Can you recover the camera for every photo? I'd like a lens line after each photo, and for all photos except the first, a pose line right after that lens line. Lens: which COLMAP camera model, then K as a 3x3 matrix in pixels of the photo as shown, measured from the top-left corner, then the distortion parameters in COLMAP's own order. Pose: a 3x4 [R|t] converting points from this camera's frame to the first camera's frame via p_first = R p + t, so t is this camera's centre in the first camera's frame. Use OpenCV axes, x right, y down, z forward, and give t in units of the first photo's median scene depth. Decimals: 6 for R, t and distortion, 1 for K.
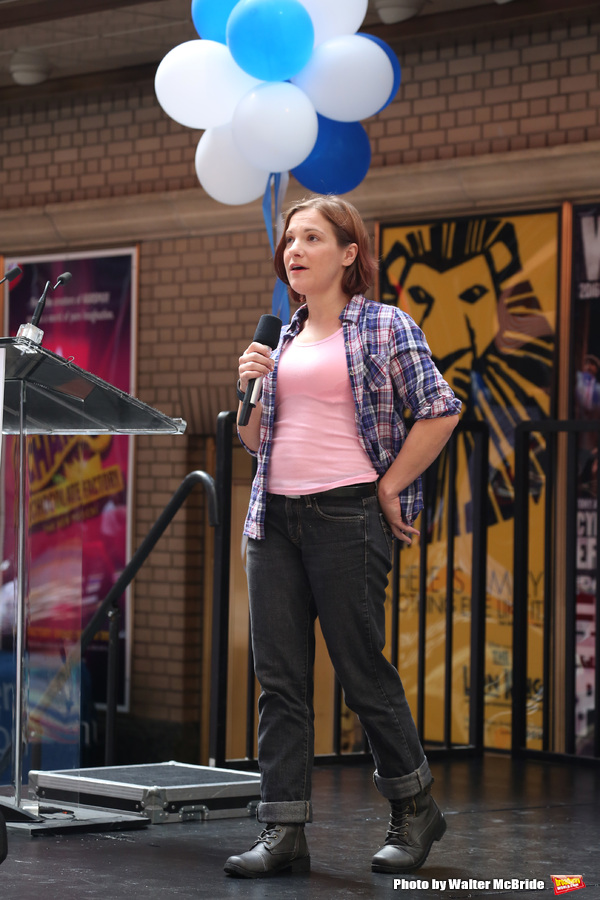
lens RADIAL K [[2997.9, 0, 294.0], [0, 2997.9, 453.1], [0, 0, 1]] dist [0.585216, 0.000000]
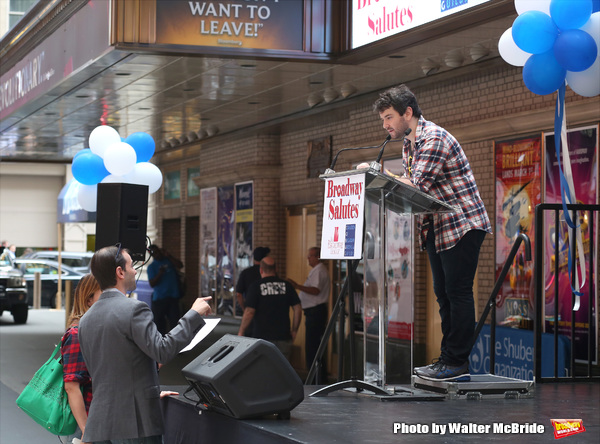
lens RADIAL K [[1660.6, 0, 279.2], [0, 1660.6, 201.5], [0, 0, 1]] dist [-0.007708, 0.000000]
pose [[0.924323, -0.020467, -0.381063, 0.186421], [0.009783, 0.999503, -0.029953, 0.012647], [0.381487, 0.023958, 0.924064, -0.069848]]
